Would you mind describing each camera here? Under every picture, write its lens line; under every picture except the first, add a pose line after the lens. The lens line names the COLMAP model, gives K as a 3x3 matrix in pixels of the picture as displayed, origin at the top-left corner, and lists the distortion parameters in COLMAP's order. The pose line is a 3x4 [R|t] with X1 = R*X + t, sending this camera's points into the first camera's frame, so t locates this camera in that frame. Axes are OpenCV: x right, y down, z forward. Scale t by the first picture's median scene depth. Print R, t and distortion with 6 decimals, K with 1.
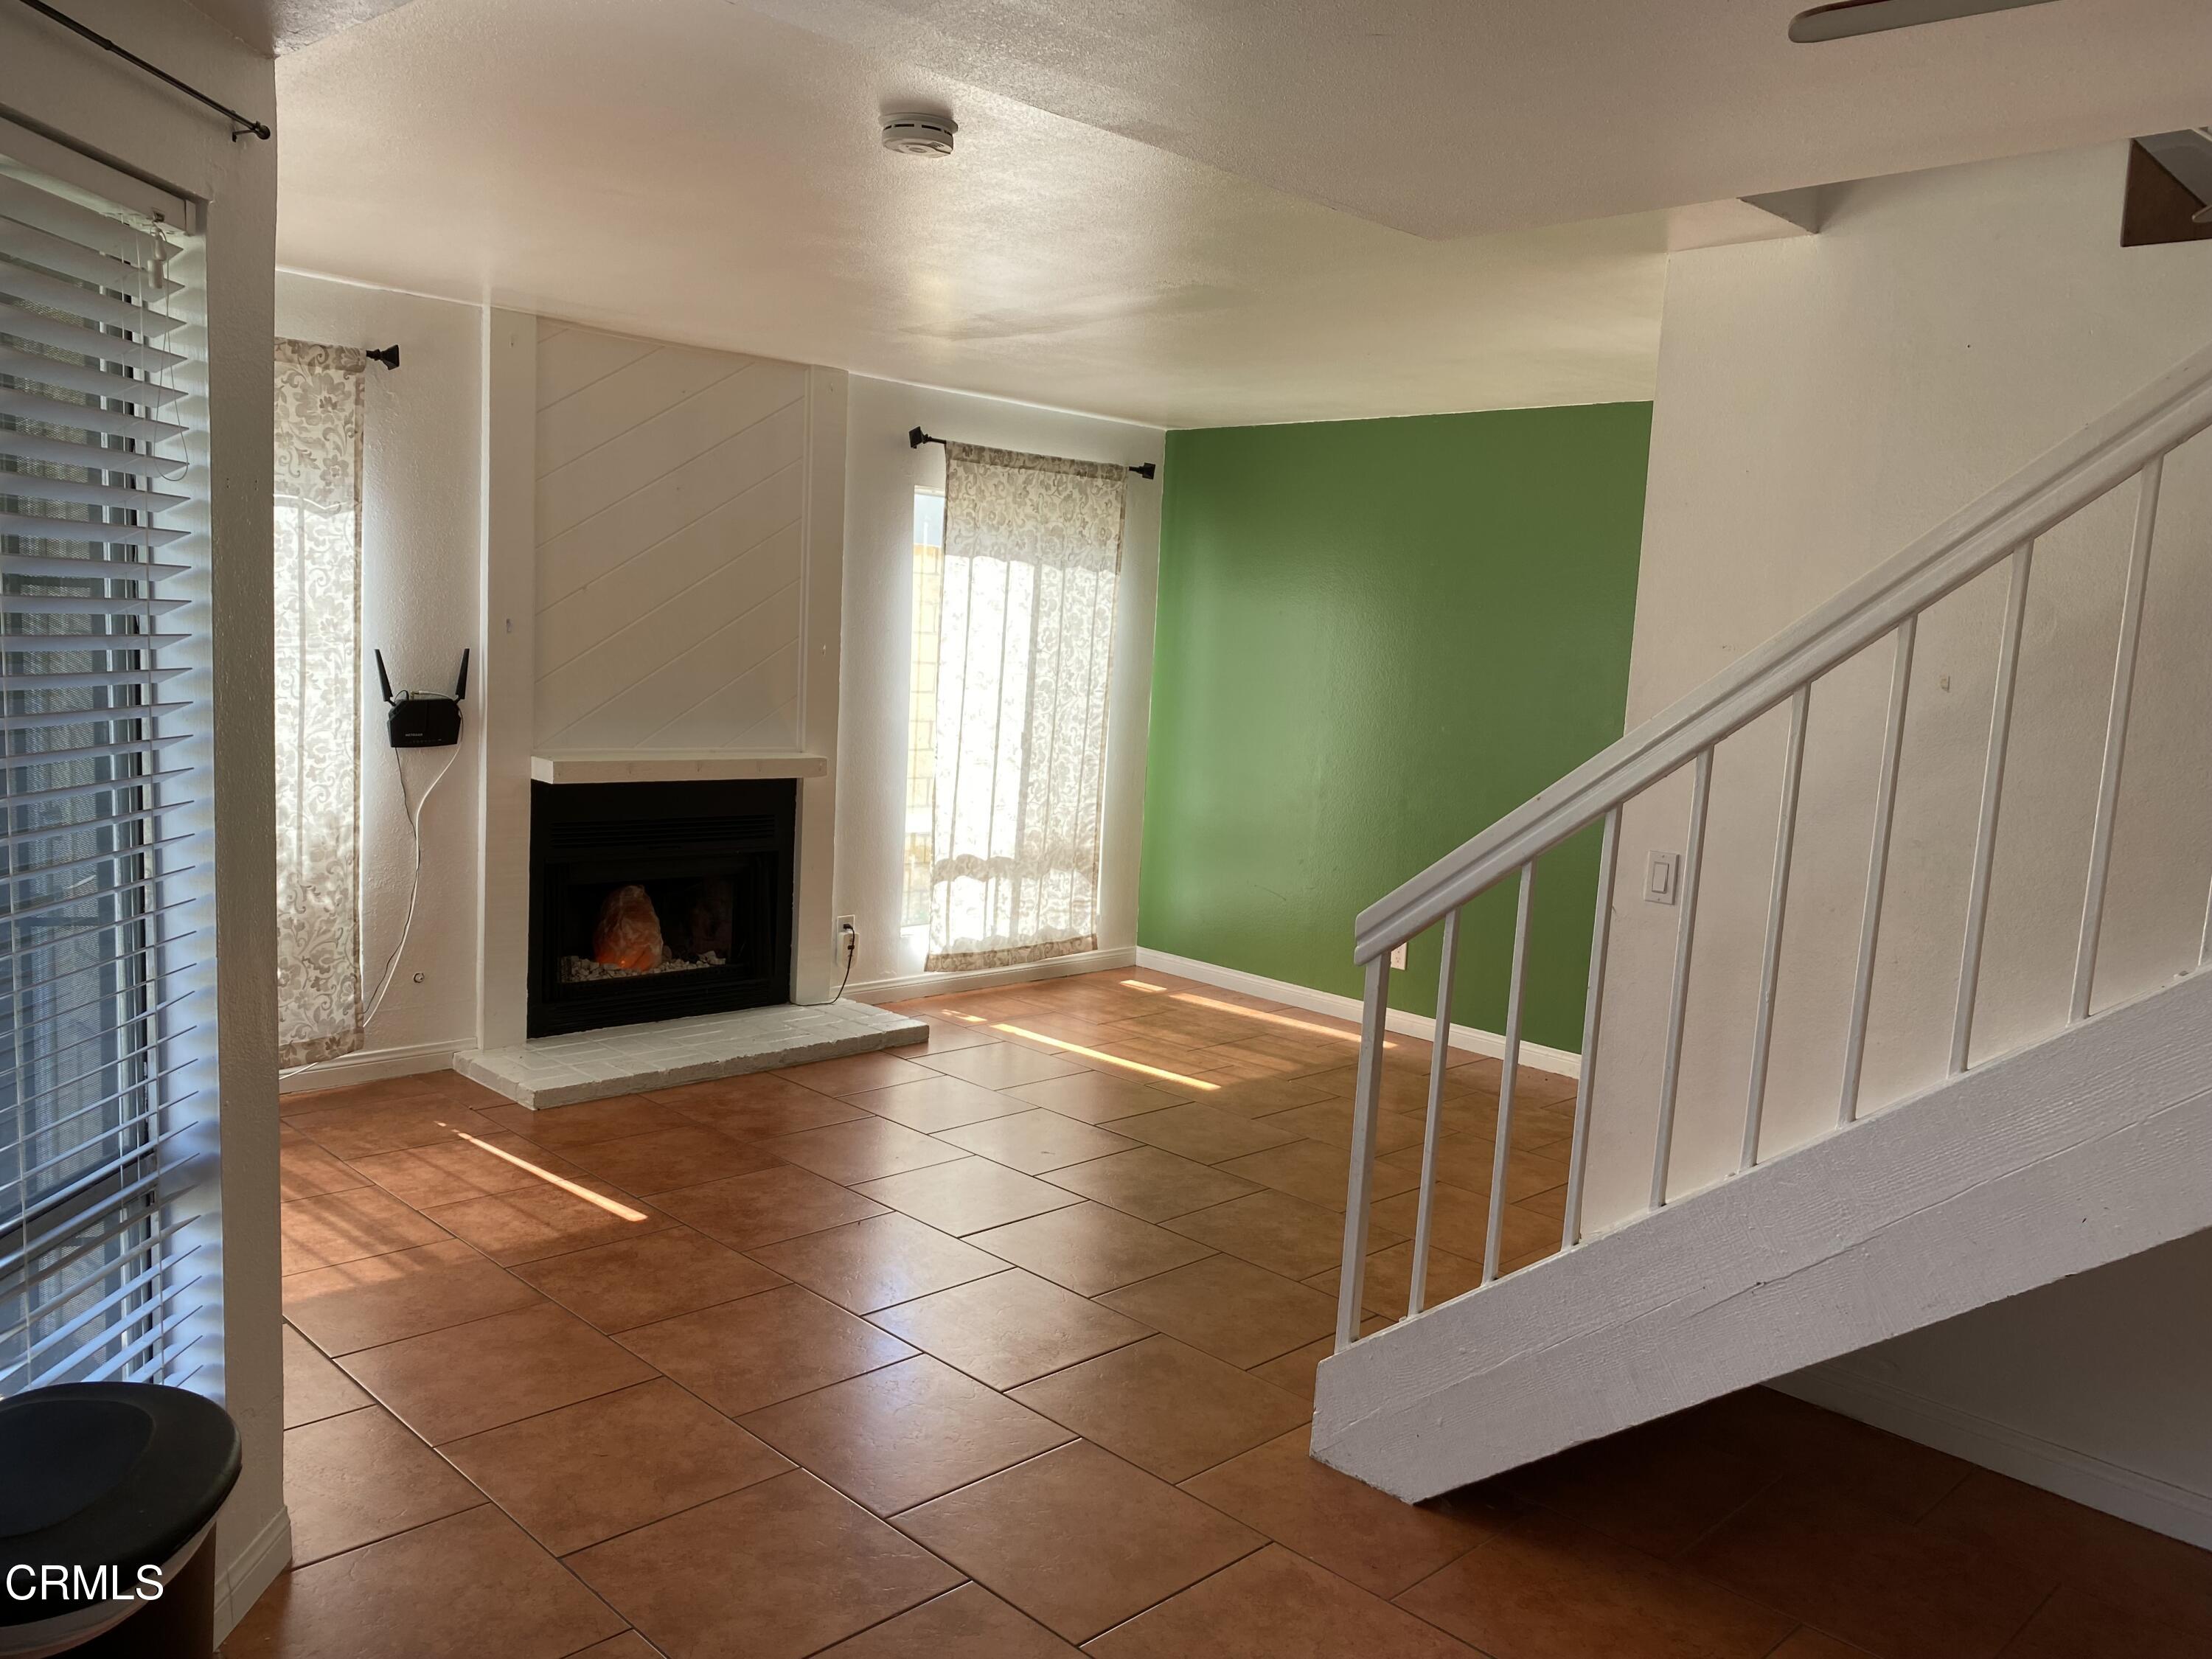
lens RADIAL K [[1687.3, 0, 1108.7], [0, 1687.3, 831.5], [0, 0, 1]] dist [0.021420, -0.032667]
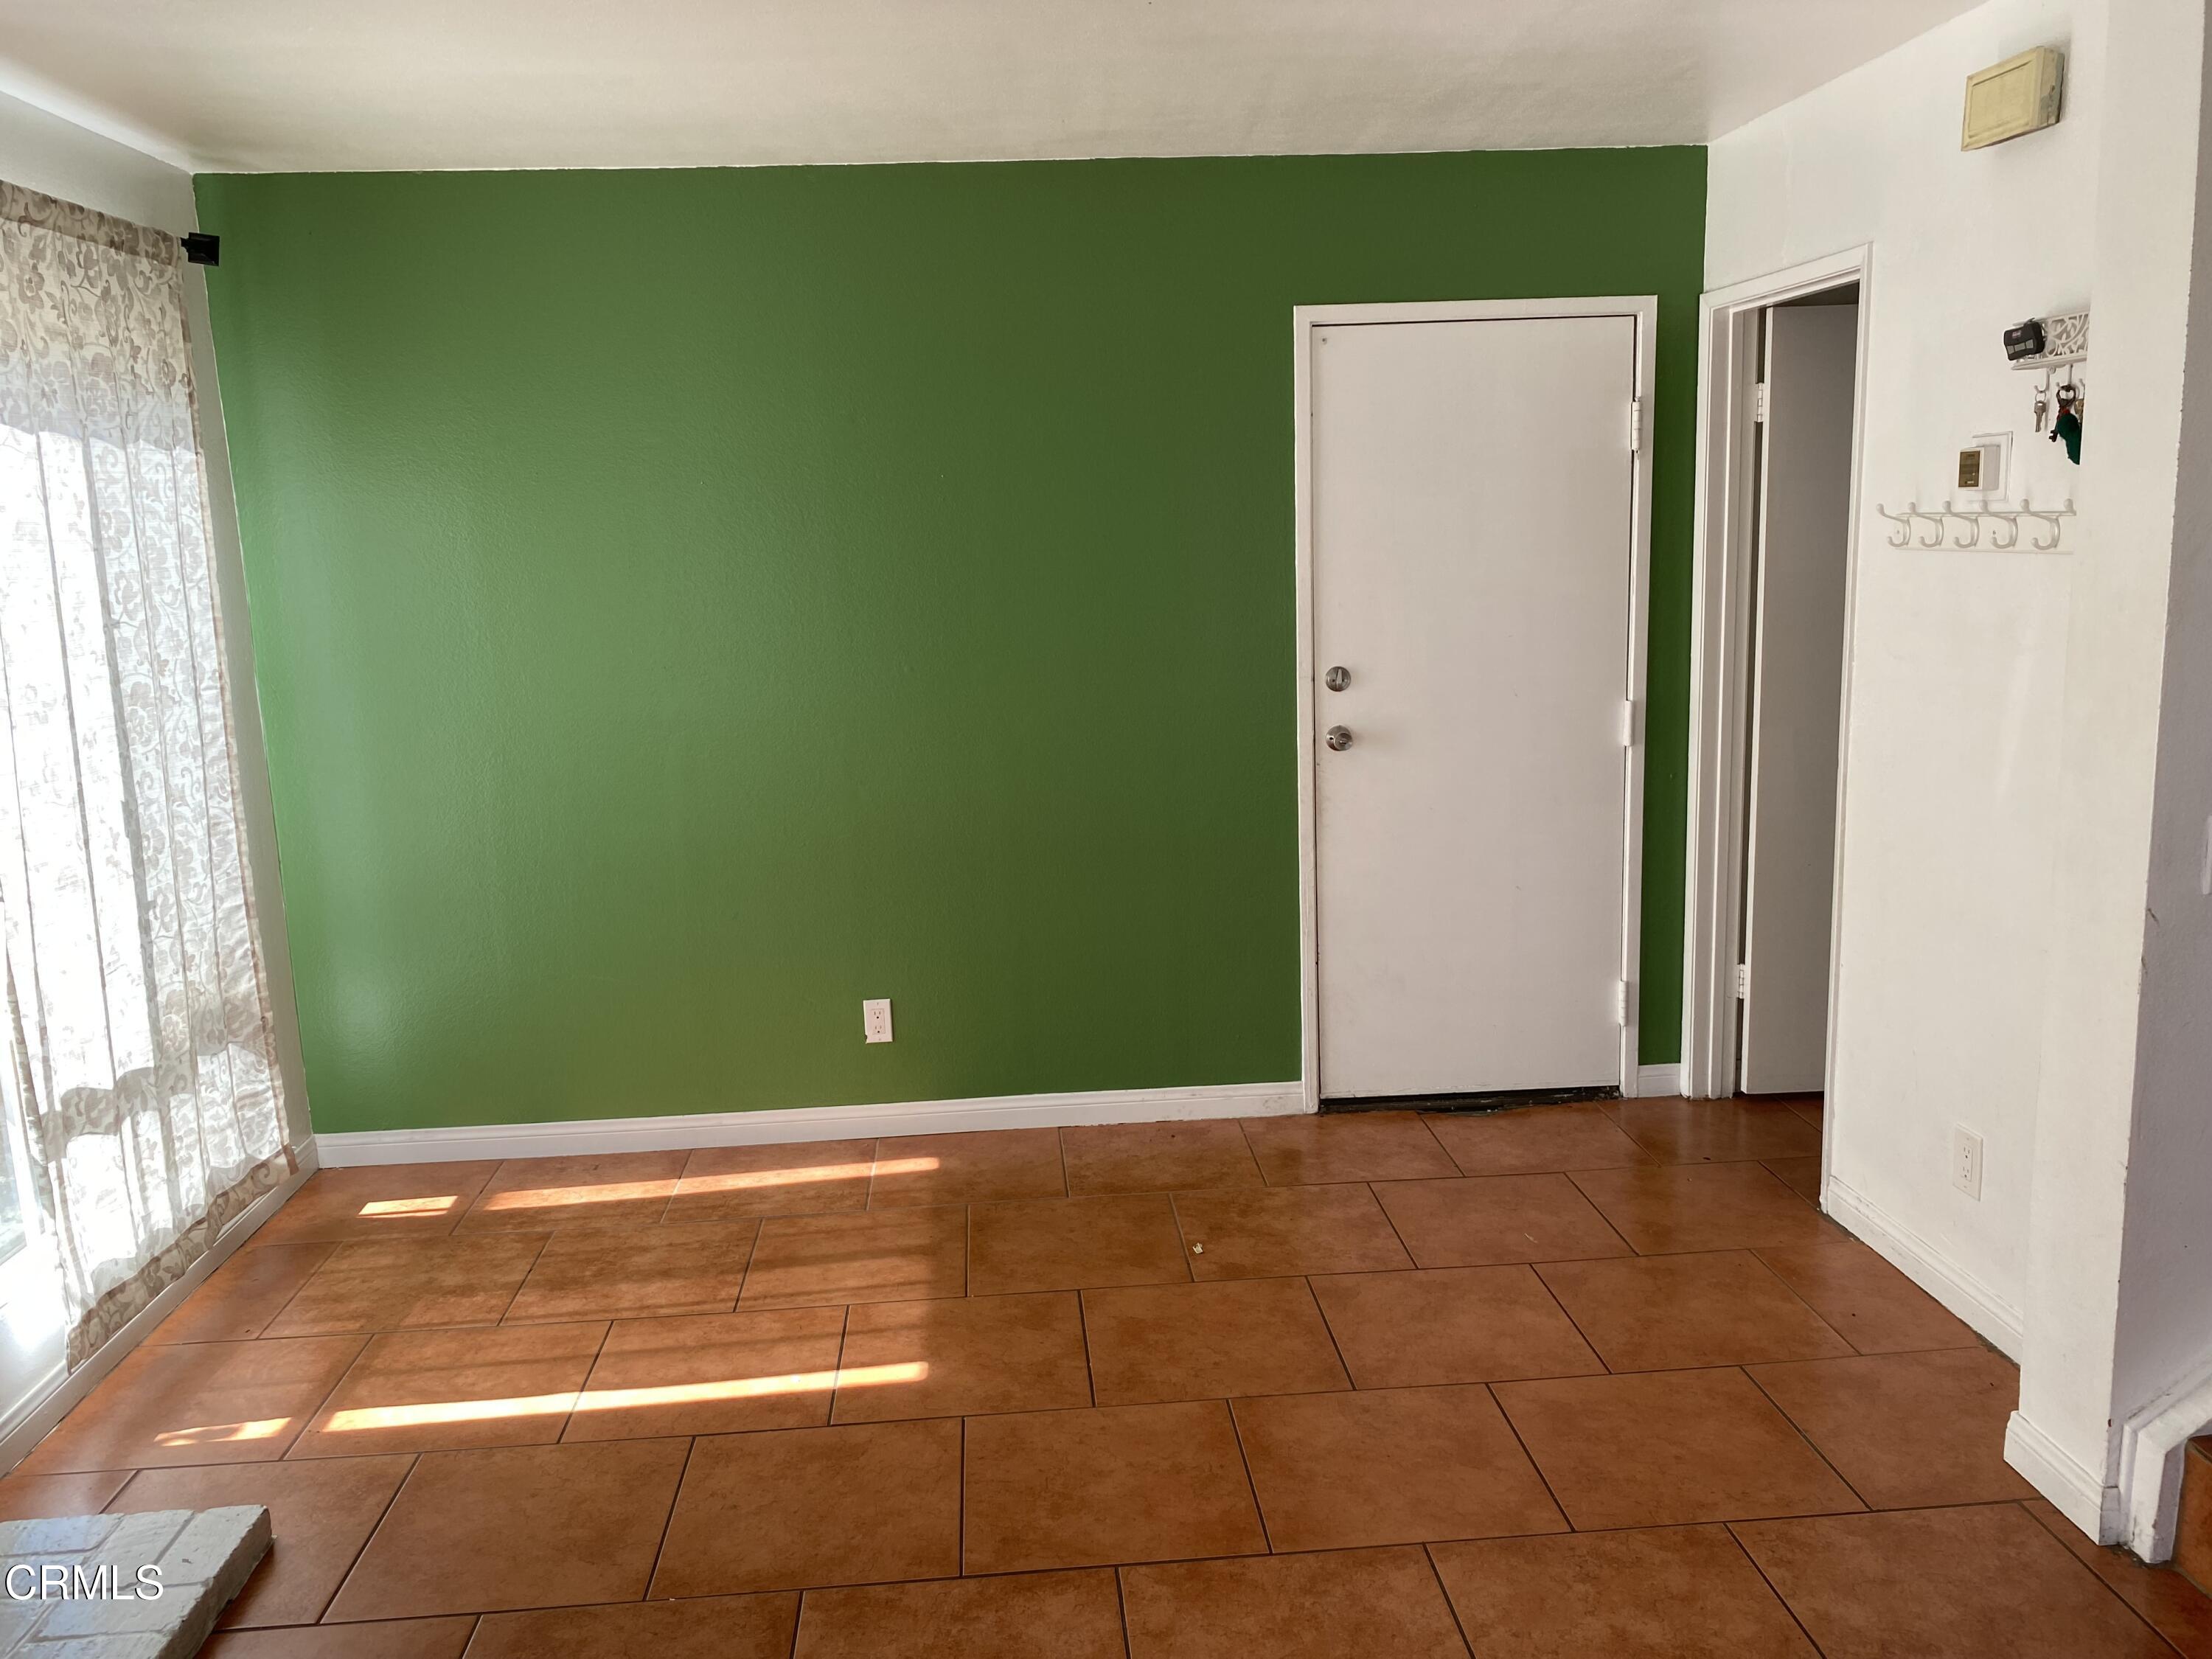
lens RADIAL K [[1687.3, 0, 1111.7], [0, 1687.3, 813.4], [0, 0, 1]] dist [0.021420, -0.032667]
pose [[0.643416, -0.202991, 0.738113, -0.226499], [0.155878, 0.978742, 0.133288, -0.076000], [-0.749479, 0.029296, 0.661380, 0.489257]]
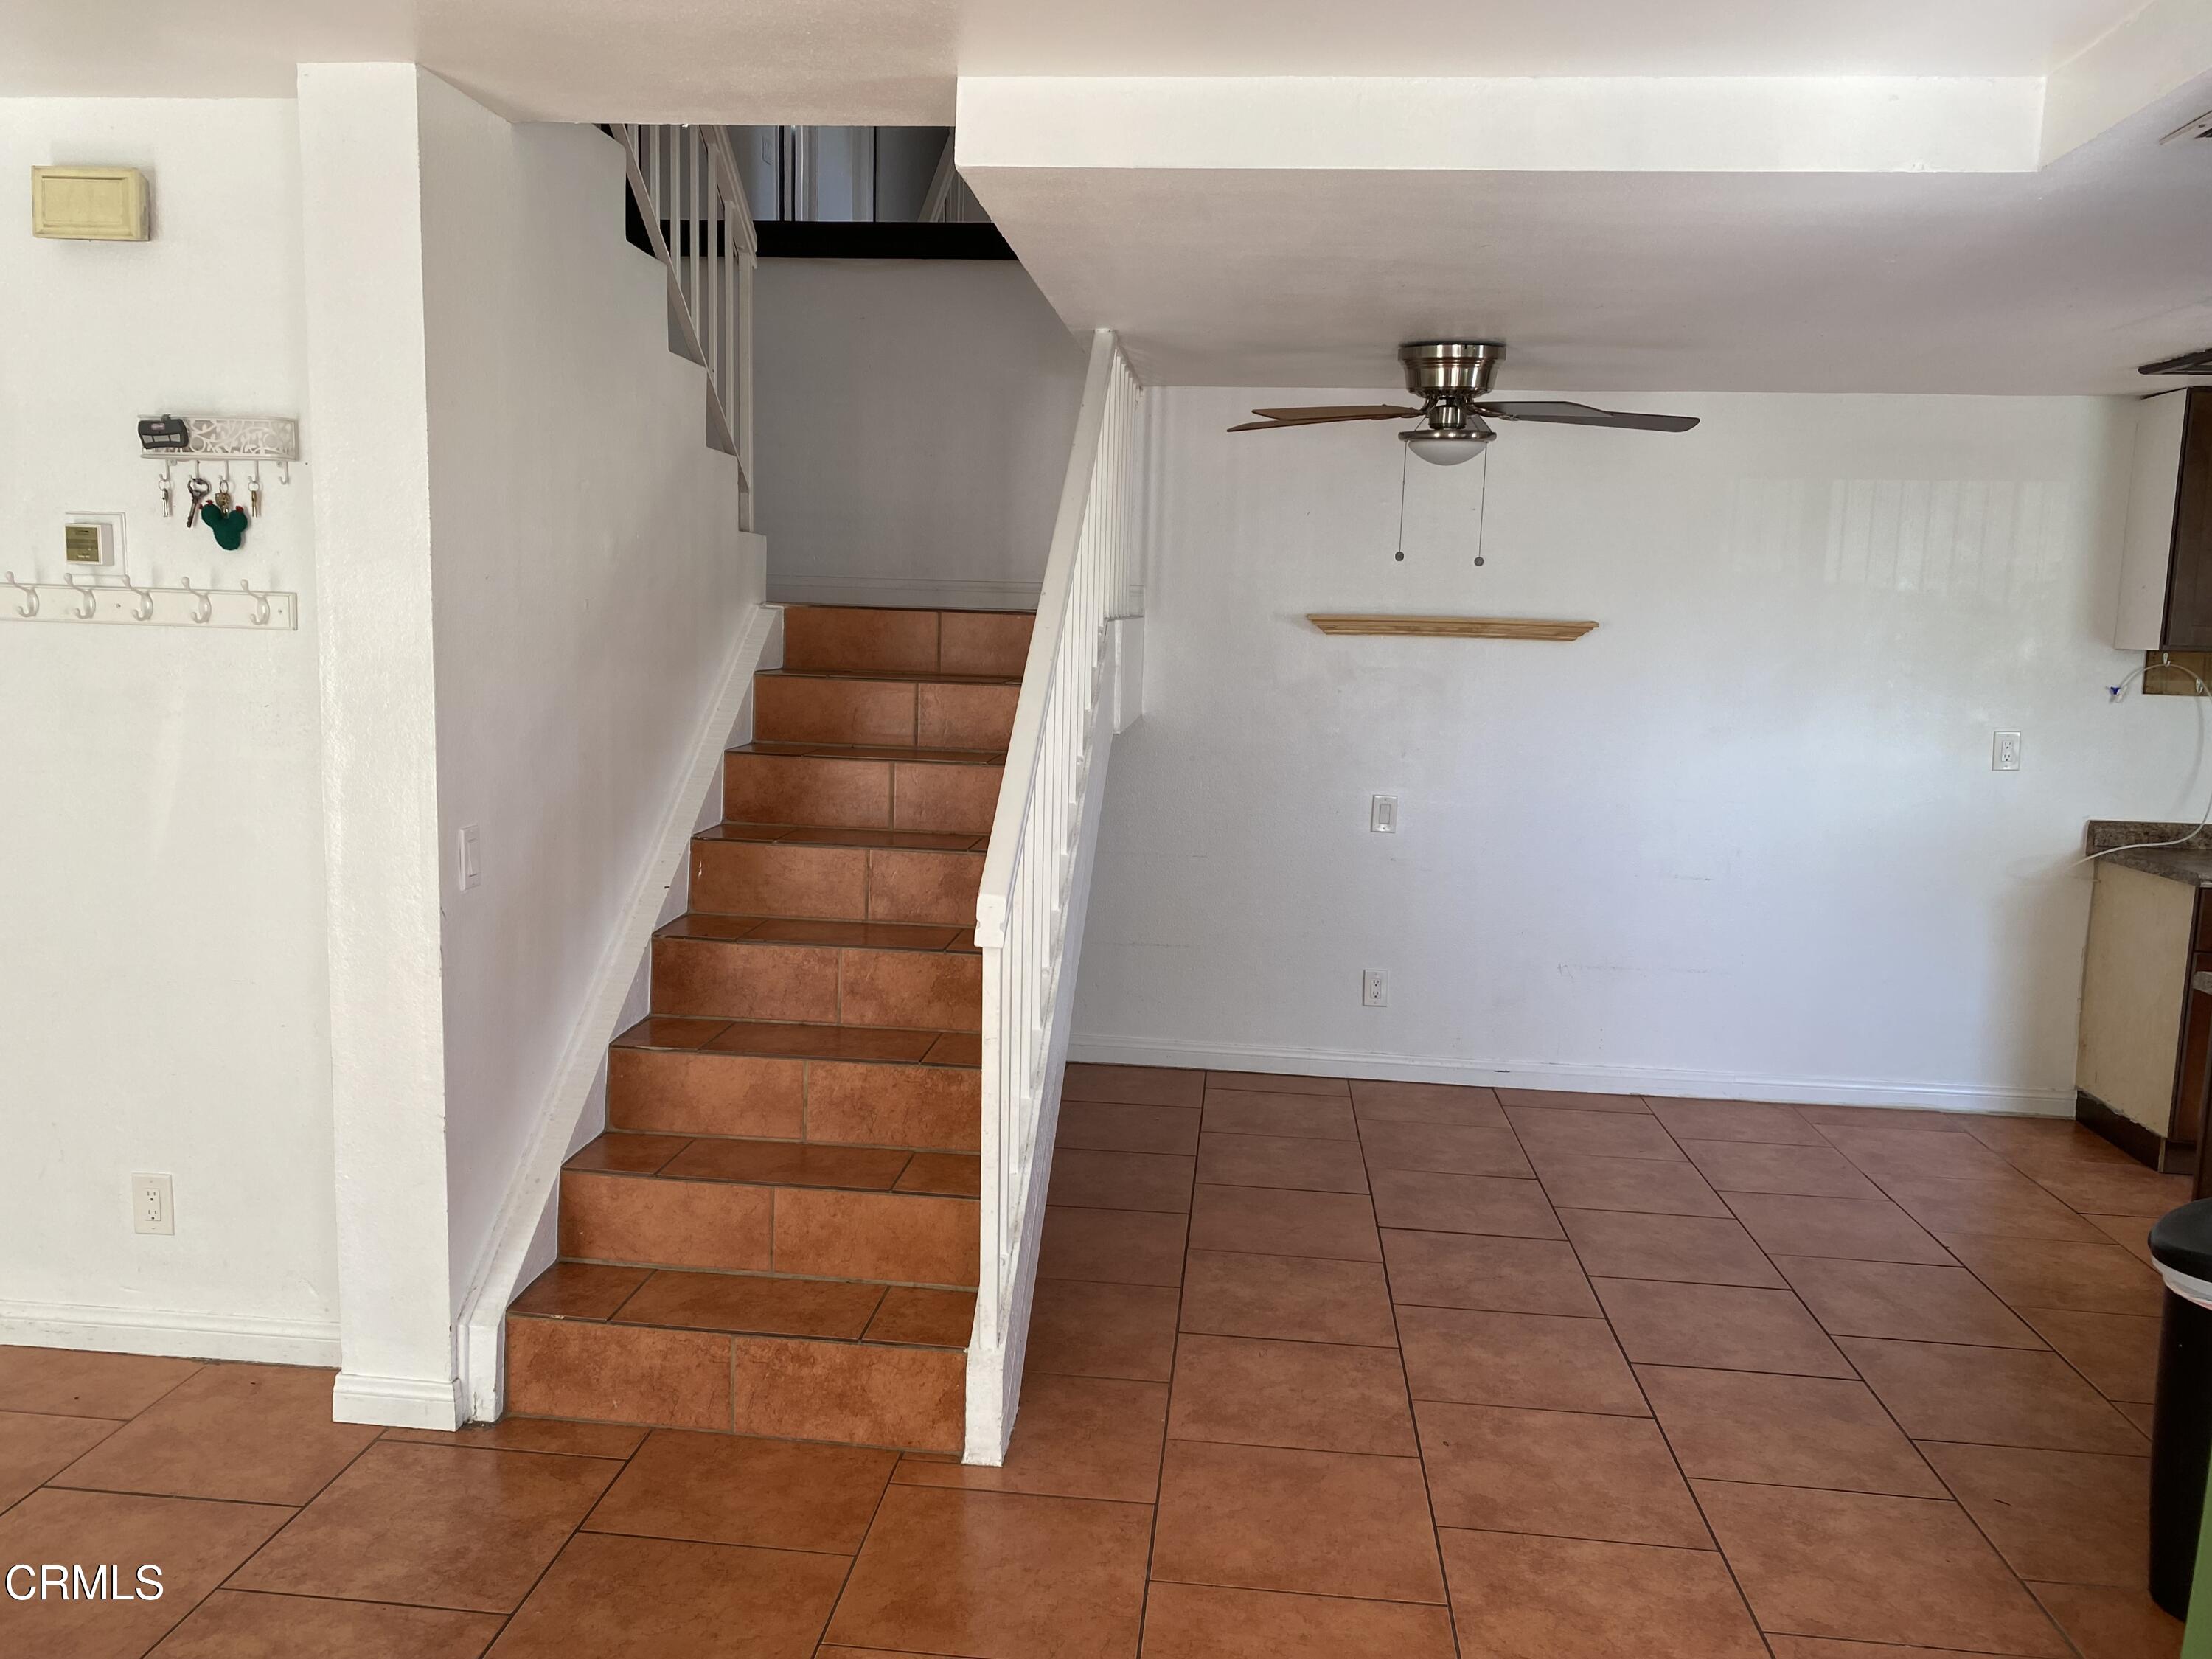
lens RADIAL K [[1687.3, 0, 1113.1], [0, 1687.3, 786.2], [0, 0, 1]] dist [0.021420, -0.032667]
pose [[-0.640522, -0.156915, 0.751738, -0.273511], [0.026958, 0.973704, 0.226216, -0.102474], [-0.767467, 0.165162, -0.619448, 0.690830]]
